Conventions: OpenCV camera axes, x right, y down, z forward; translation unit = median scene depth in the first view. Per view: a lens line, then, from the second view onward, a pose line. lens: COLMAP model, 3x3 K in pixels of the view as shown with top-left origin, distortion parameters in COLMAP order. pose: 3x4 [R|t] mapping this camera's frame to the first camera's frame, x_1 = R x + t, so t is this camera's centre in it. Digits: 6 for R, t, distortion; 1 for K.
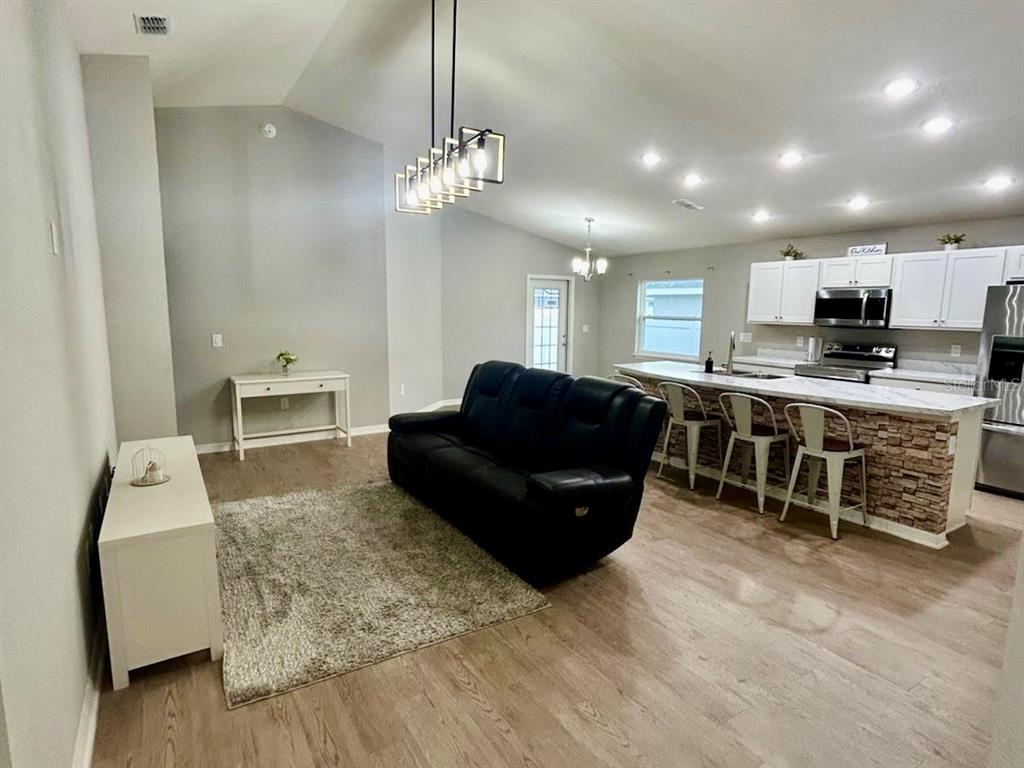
lens RADIAL K [[540.1, 0, 519.8], [0, 540.1, 384.6], [0, 0, 1]] dist [-0.001501, 0.001674]
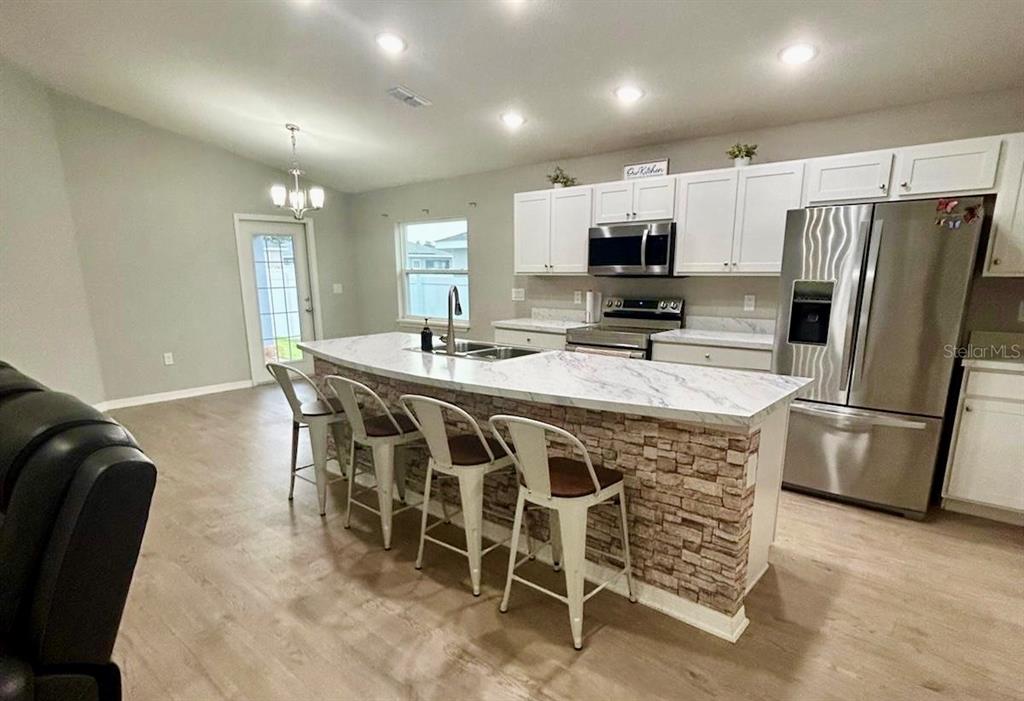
lens RADIAL K [[510.1, 0, 524.9], [0, 510.1, 389.6], [0, 0, 1]] dist [-0.004184, -0.000308]
pose [[0.960699, -0.078891, 0.266146, 0.337490], [0.055495, 0.993994, 0.094320, -0.029893], [-0.271988, -0.075843, 0.959307, 0.432517]]
